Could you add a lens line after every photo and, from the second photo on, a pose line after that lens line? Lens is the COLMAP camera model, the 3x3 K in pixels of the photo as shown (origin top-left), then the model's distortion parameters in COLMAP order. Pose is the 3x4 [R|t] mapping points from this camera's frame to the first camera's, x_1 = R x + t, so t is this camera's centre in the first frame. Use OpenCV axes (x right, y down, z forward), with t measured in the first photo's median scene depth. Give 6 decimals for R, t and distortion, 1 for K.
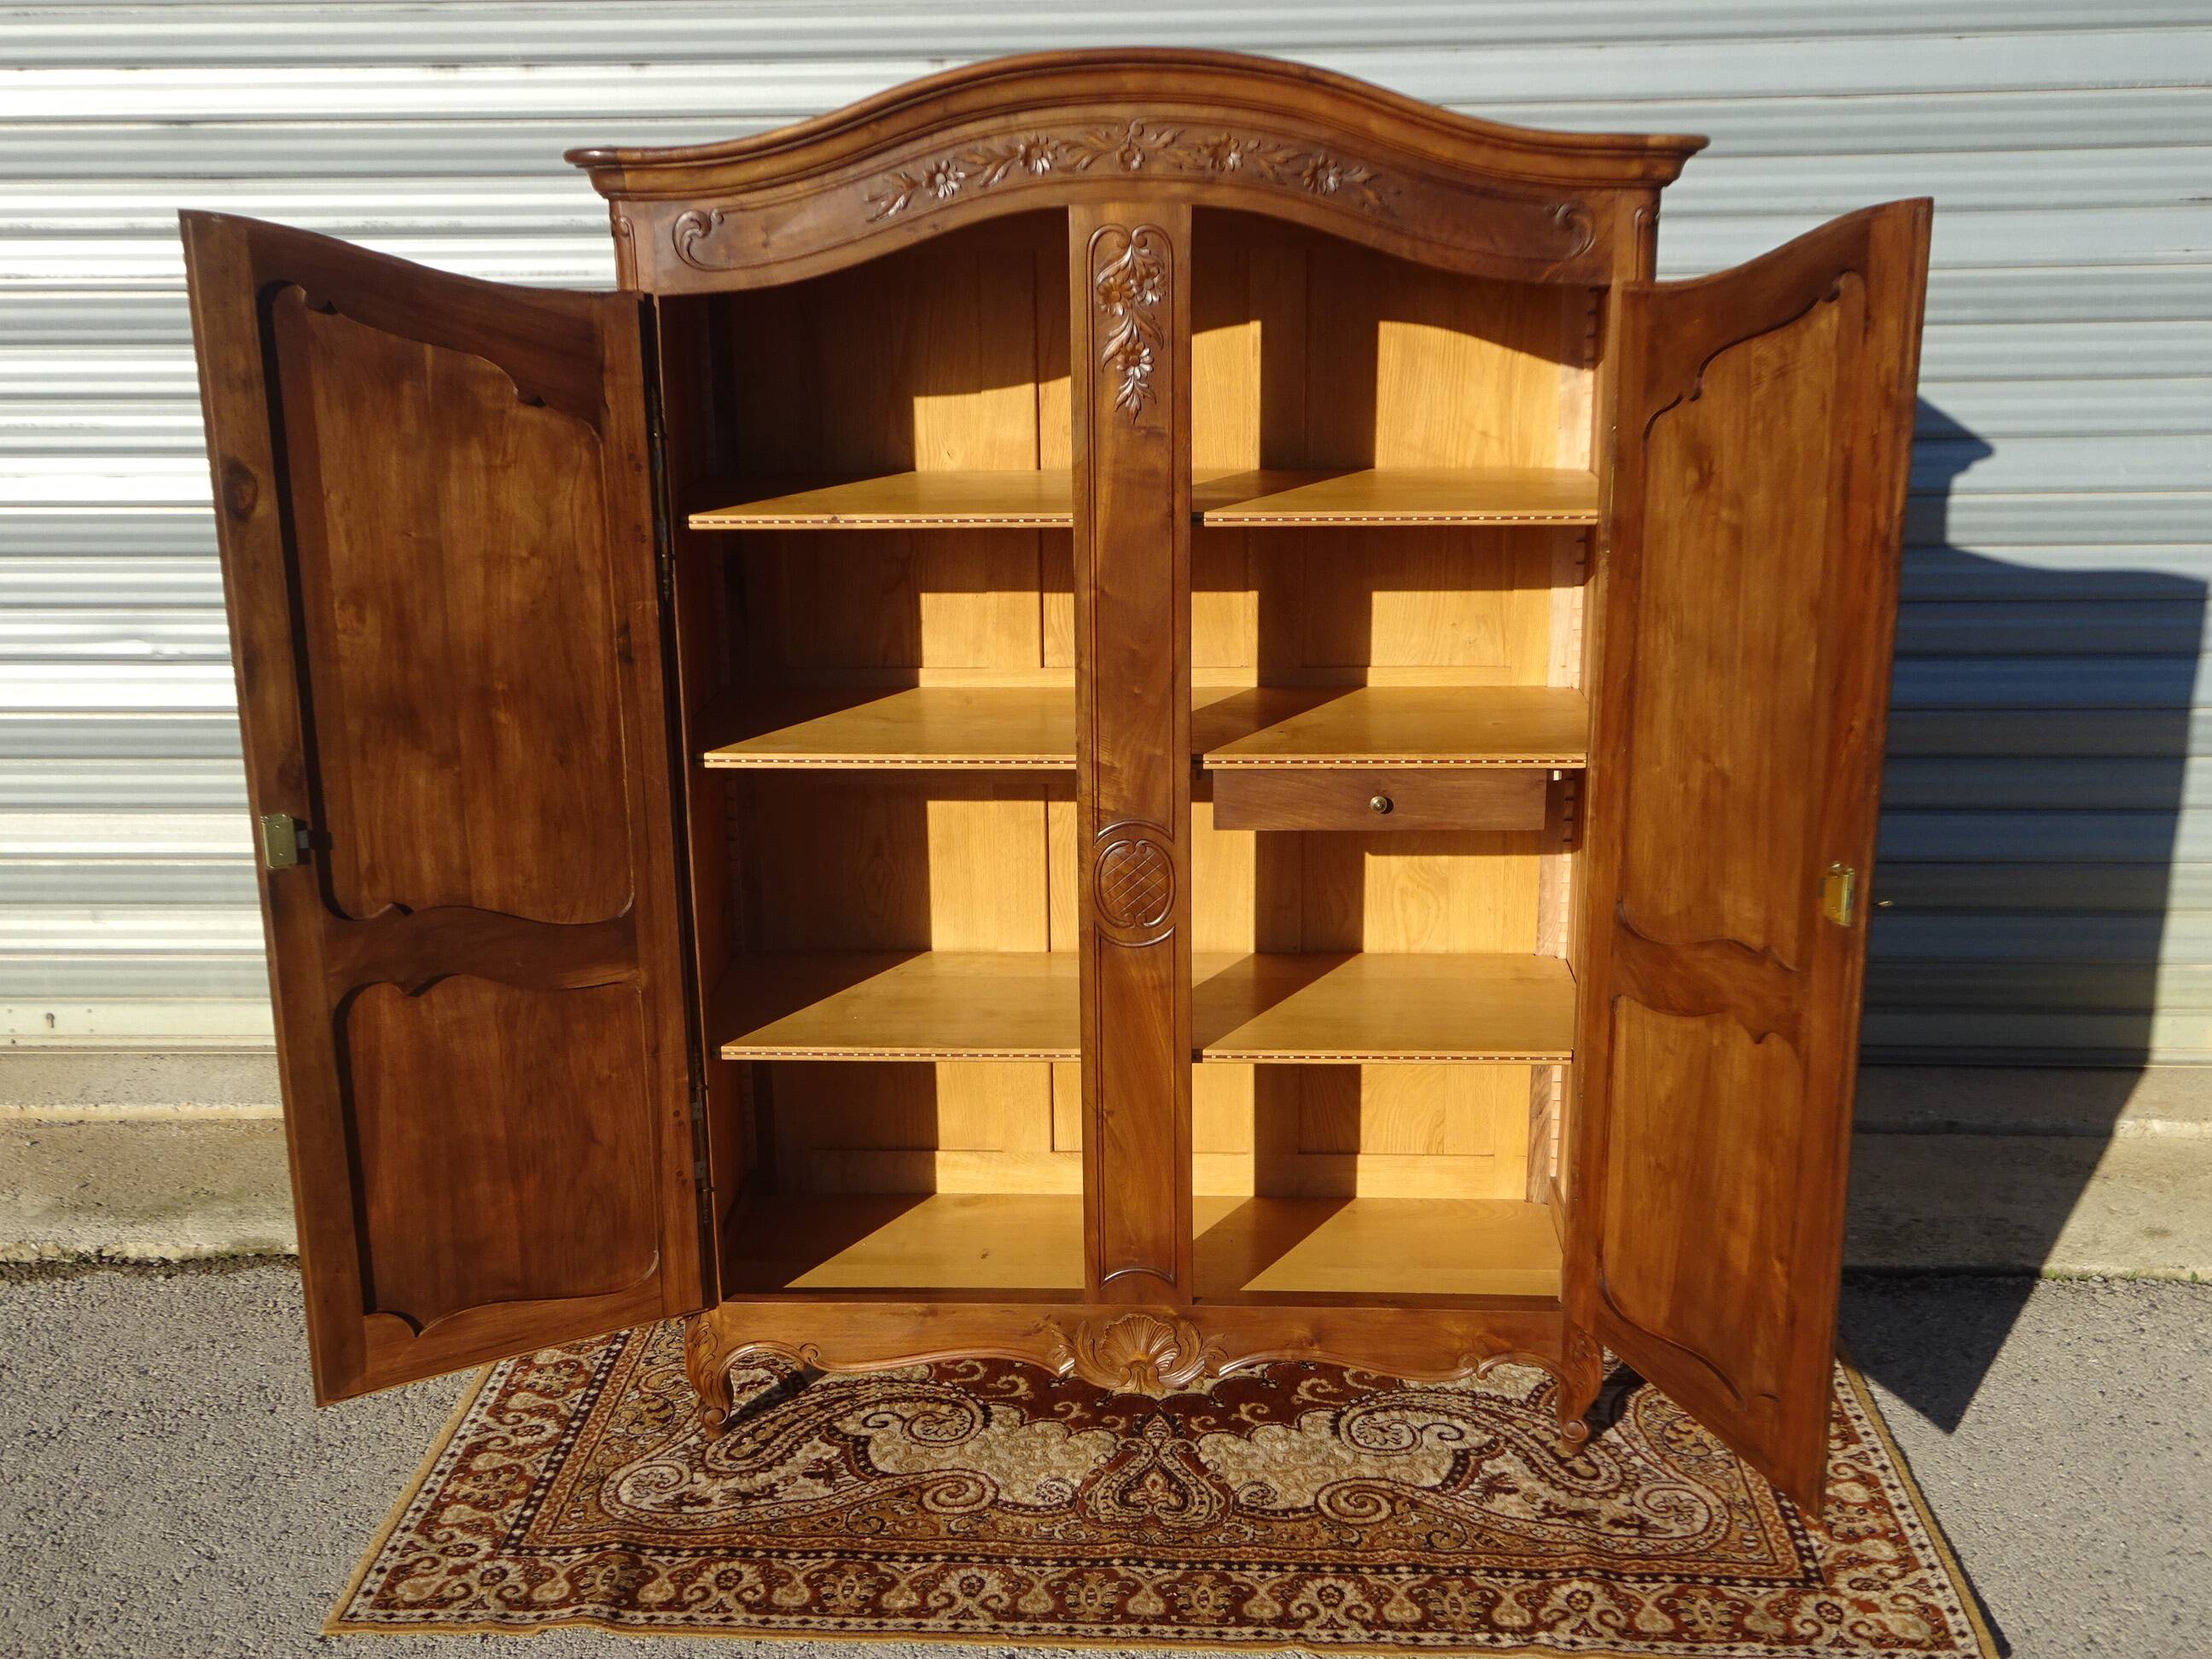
lens RADIAL K [[2353.6, 0, 1106.0], [0, 2353.6, 829.5], [0, 0, 1]] dist [0.013485, 0.056957]
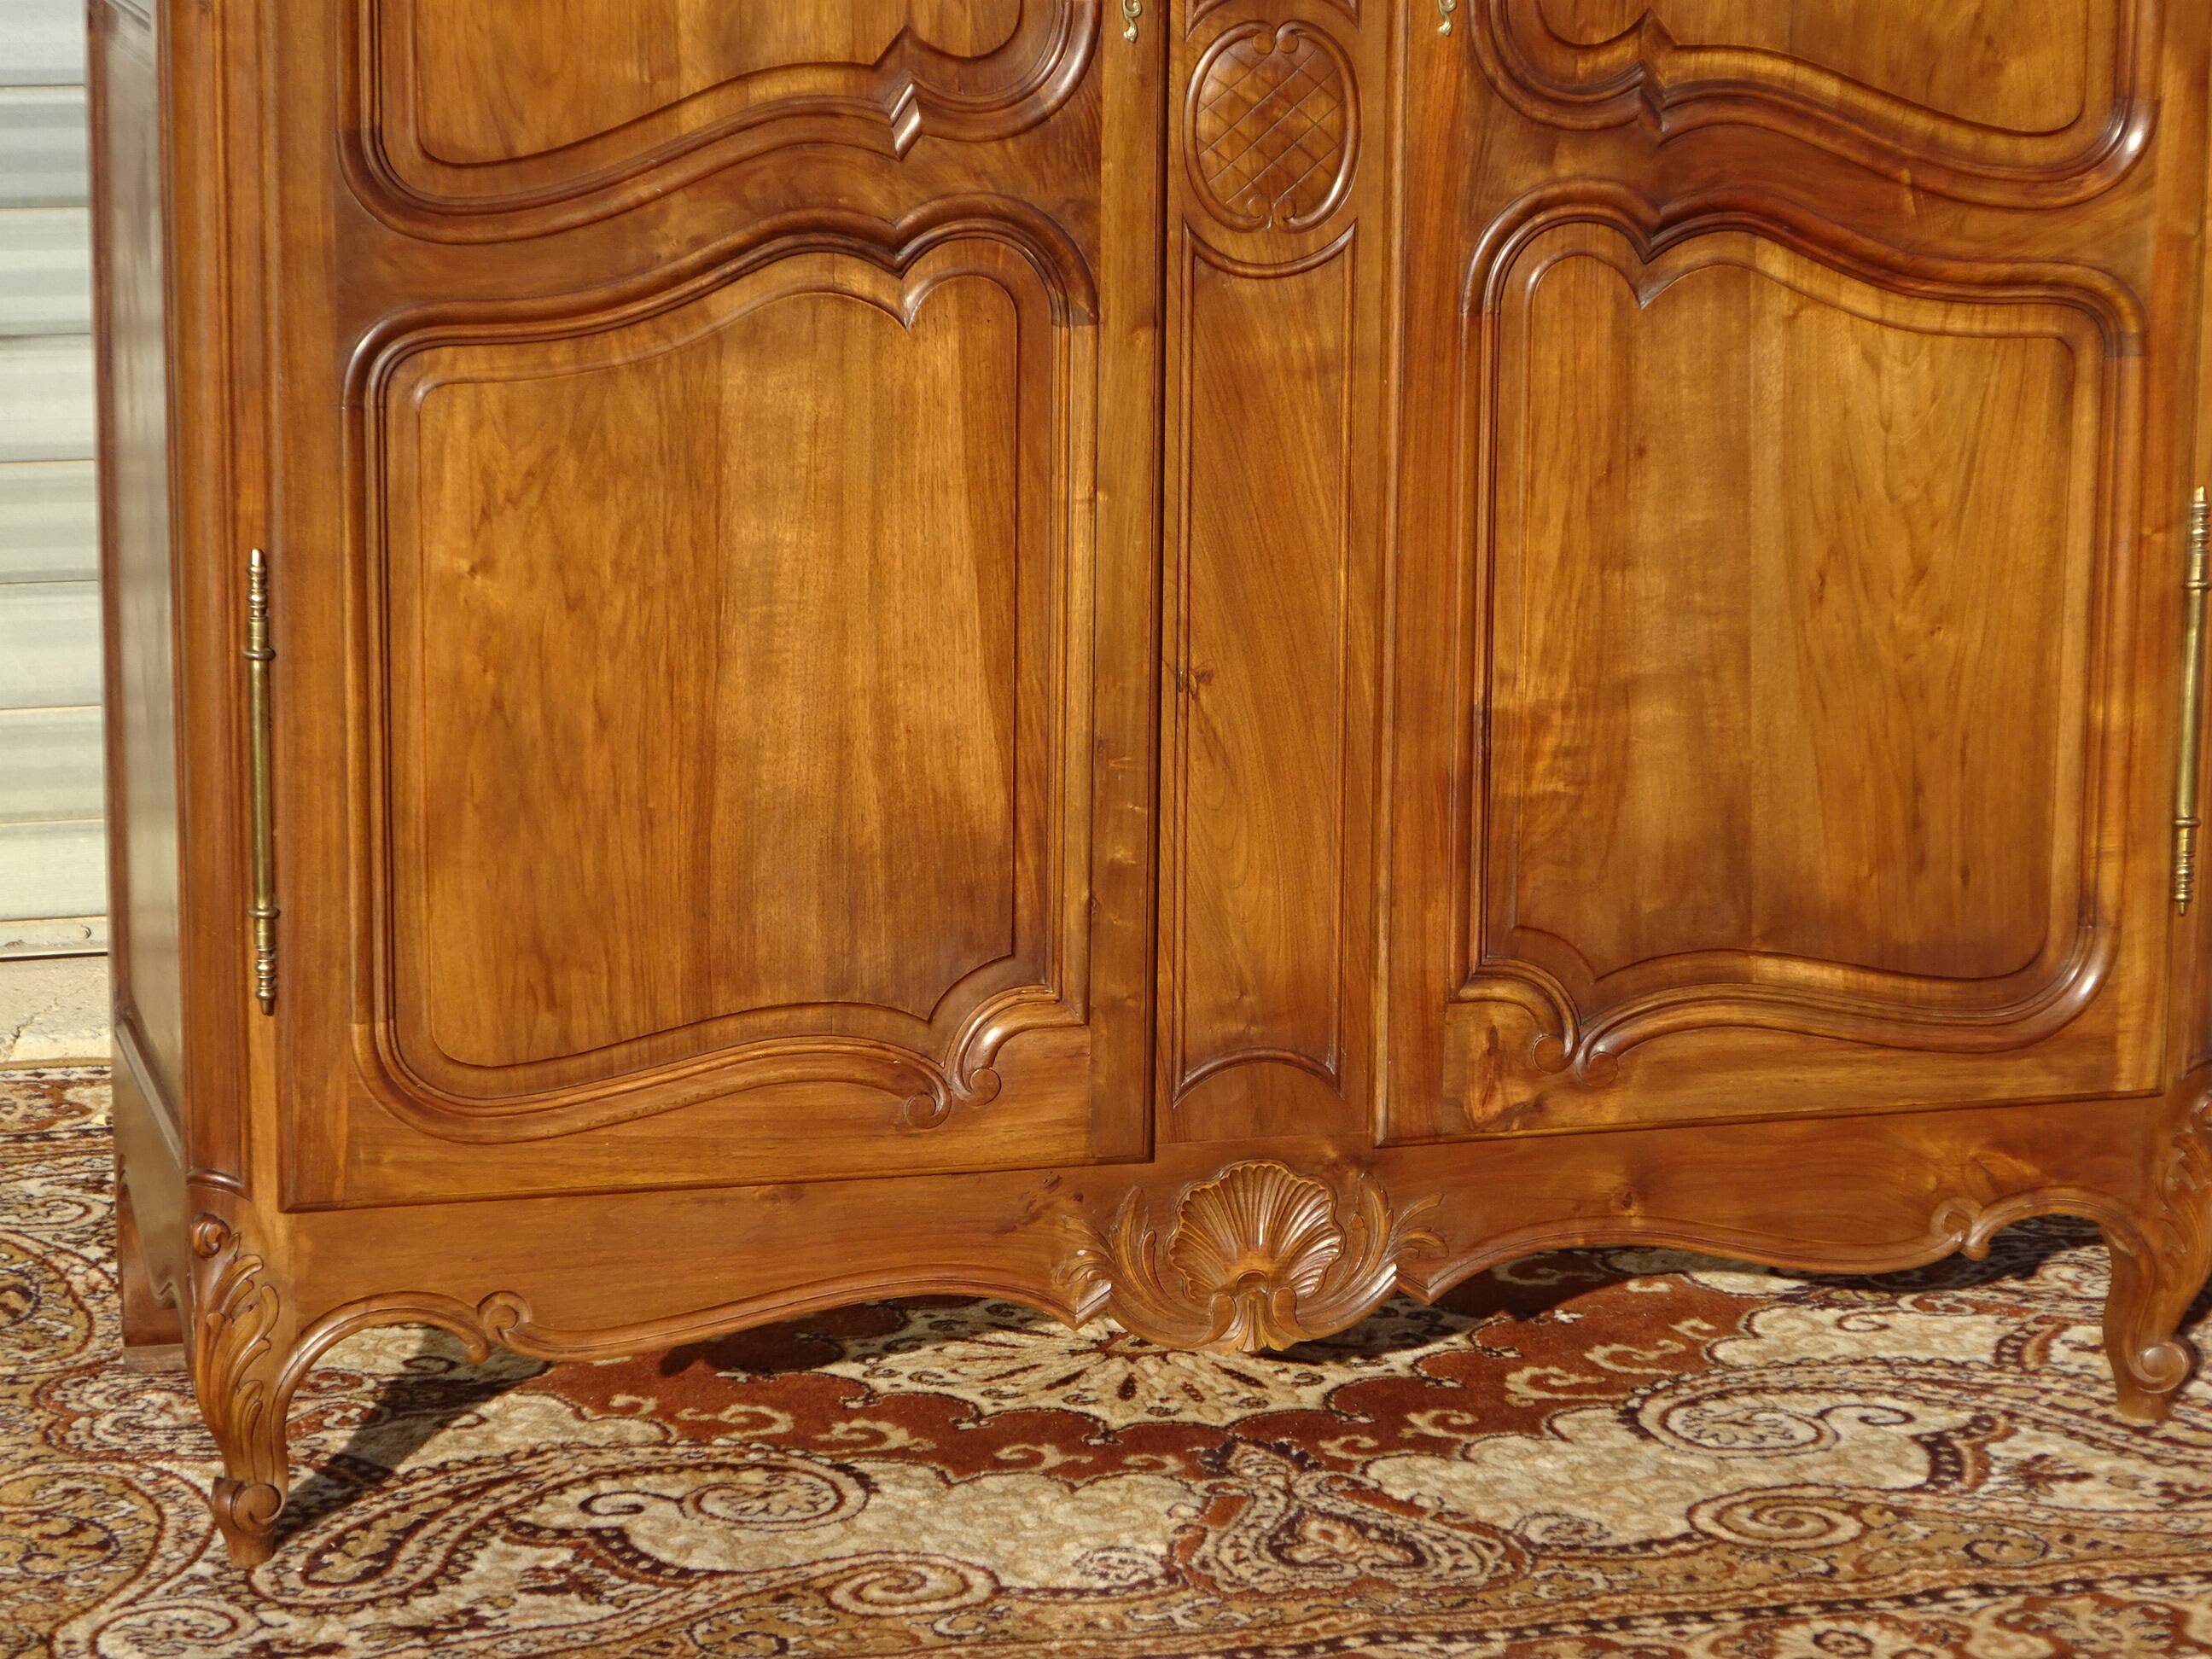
lens RADIAL K [[6131.2, 0, 1110.3], [0, 6131.2, 894.1], [0, 0, 1]] dist [0.037391, -1.640630]
pose [[0.951596, -0.046969, 0.303741, -0.372331], [0.063936, 0.996886, -0.046154, 0.217596], [-0.300627, 0.063340, 0.951636, -0.080770]]
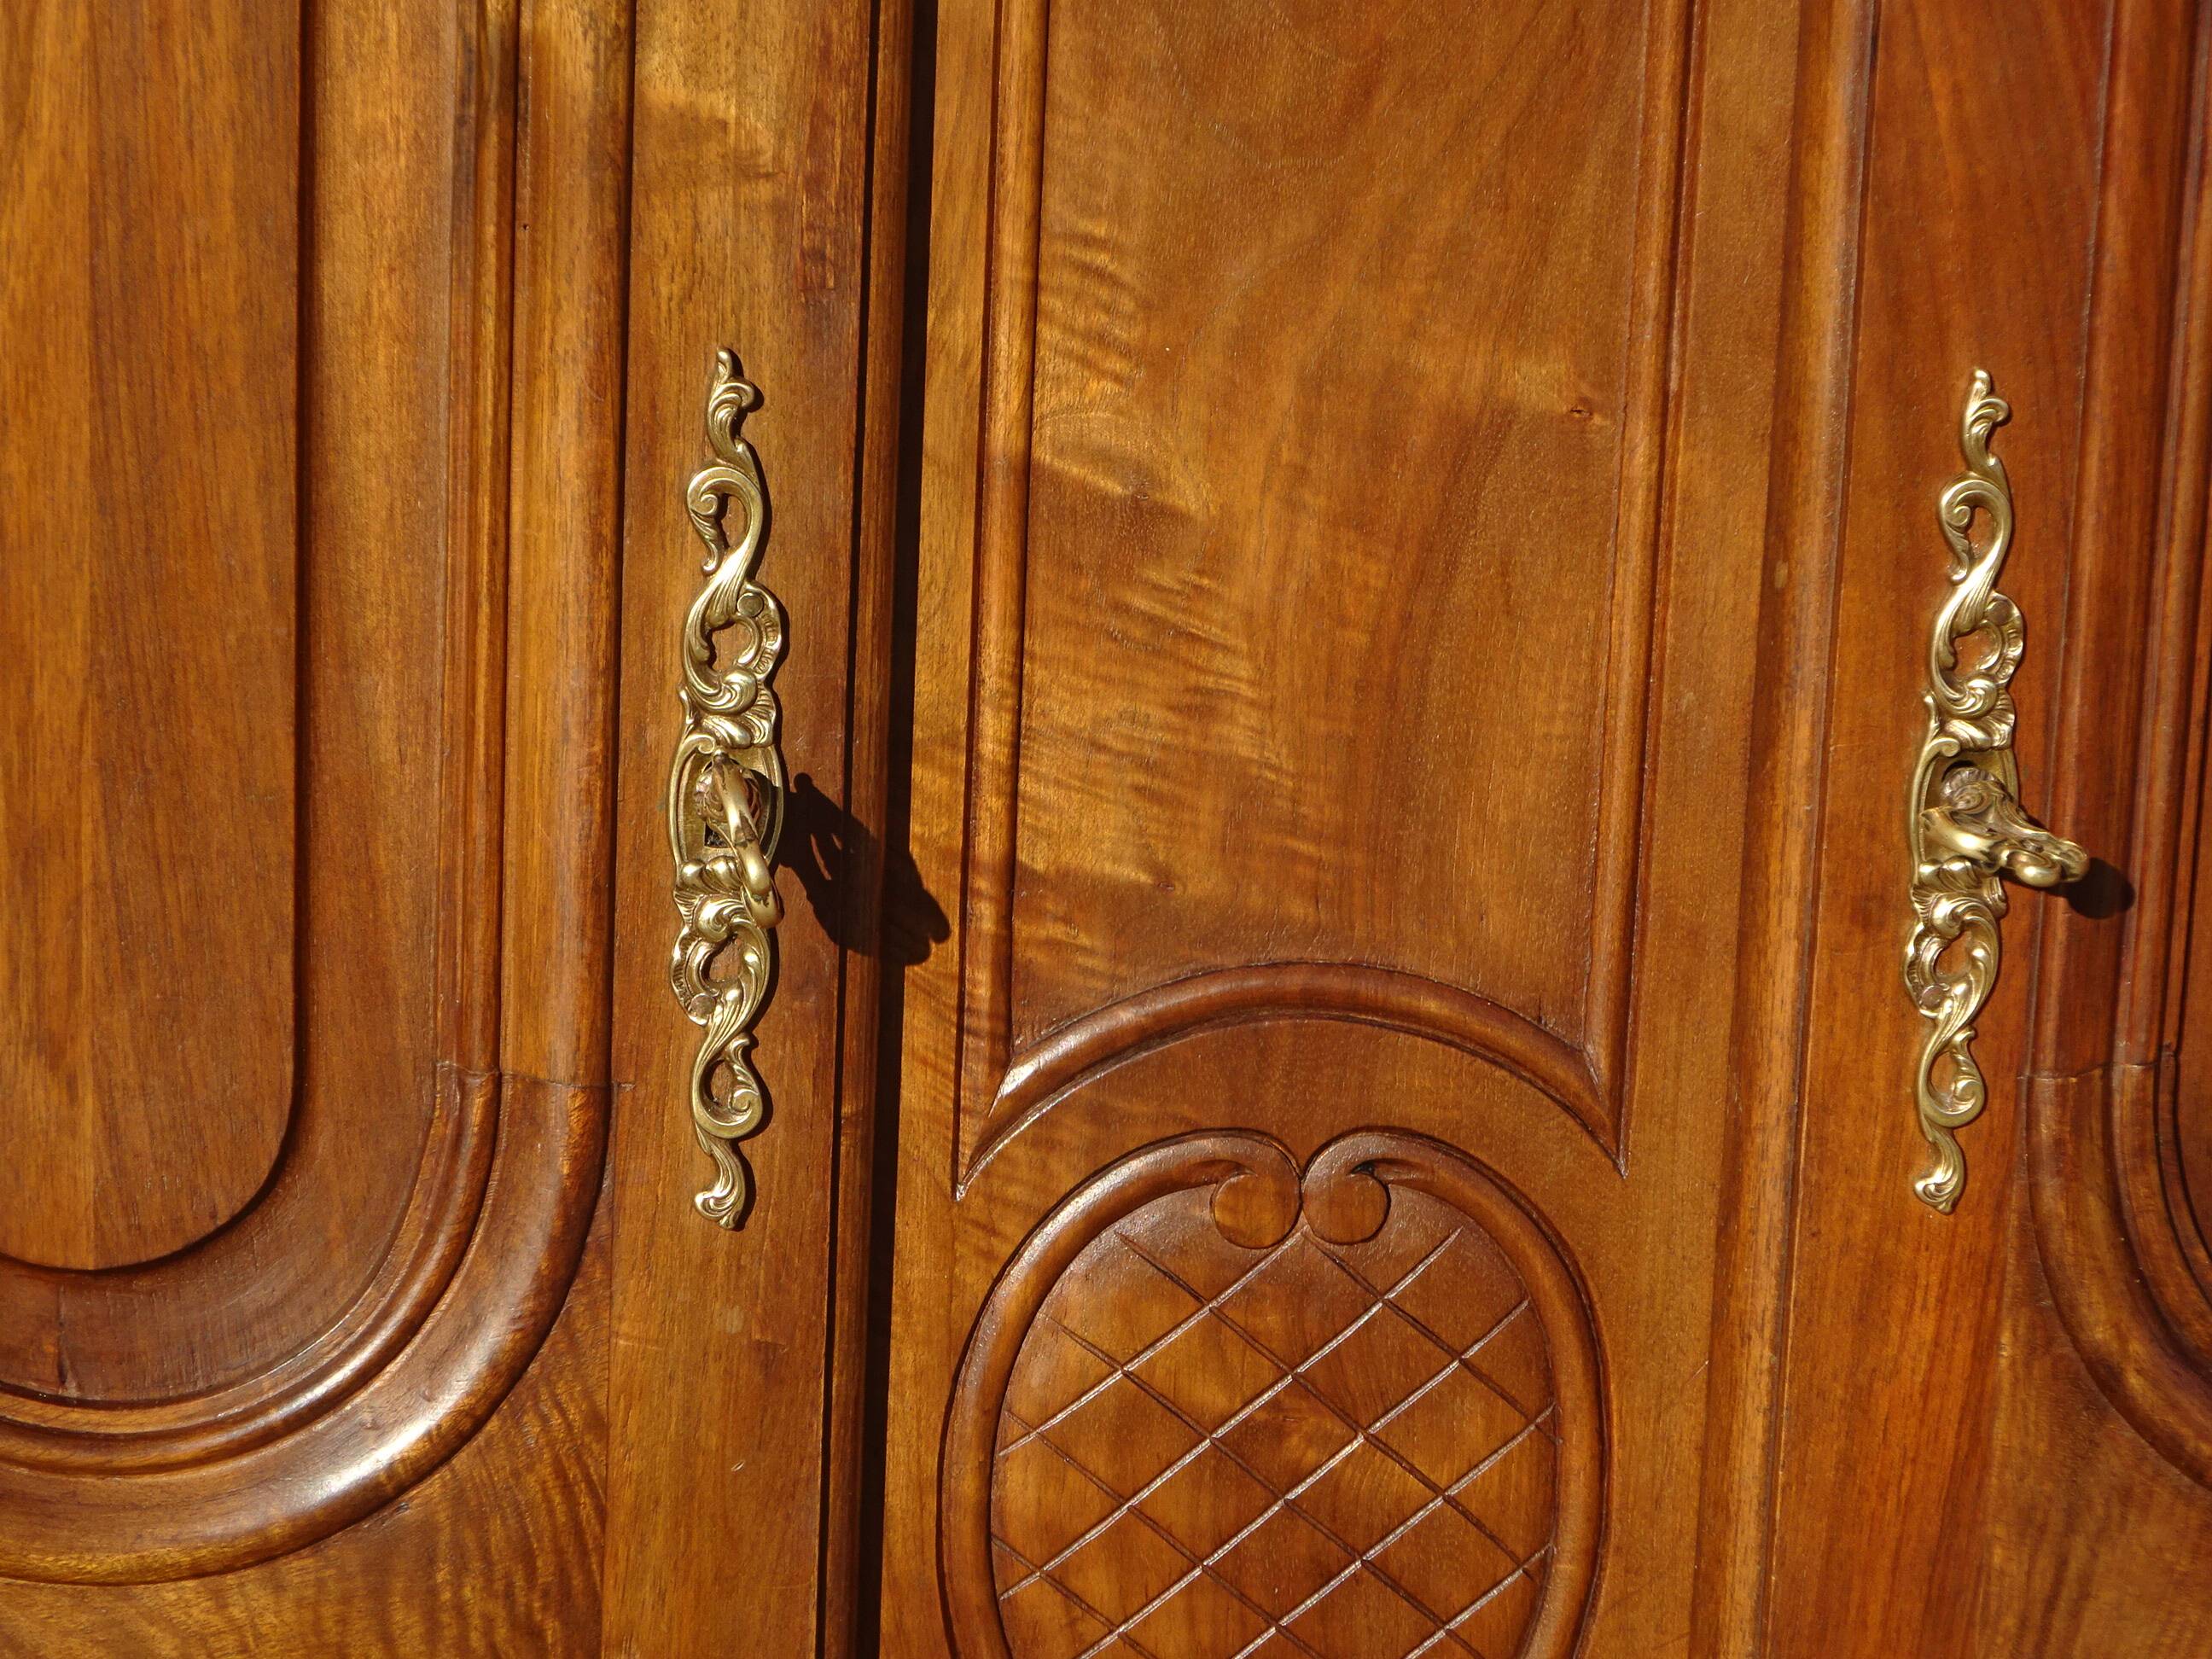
lens RADIAL K [[6131.2, 0, 1110.3], [0, 6131.2, 894.1], [0, 0, 1]] dist [0.037391, -1.640630]
pose [[0.979827, 0.004418, 0.199800, -0.058612], [0.001676, 0.999539, -0.030319, 0.001812], [-0.199841, 0.030042, 0.979368, 0.689247]]
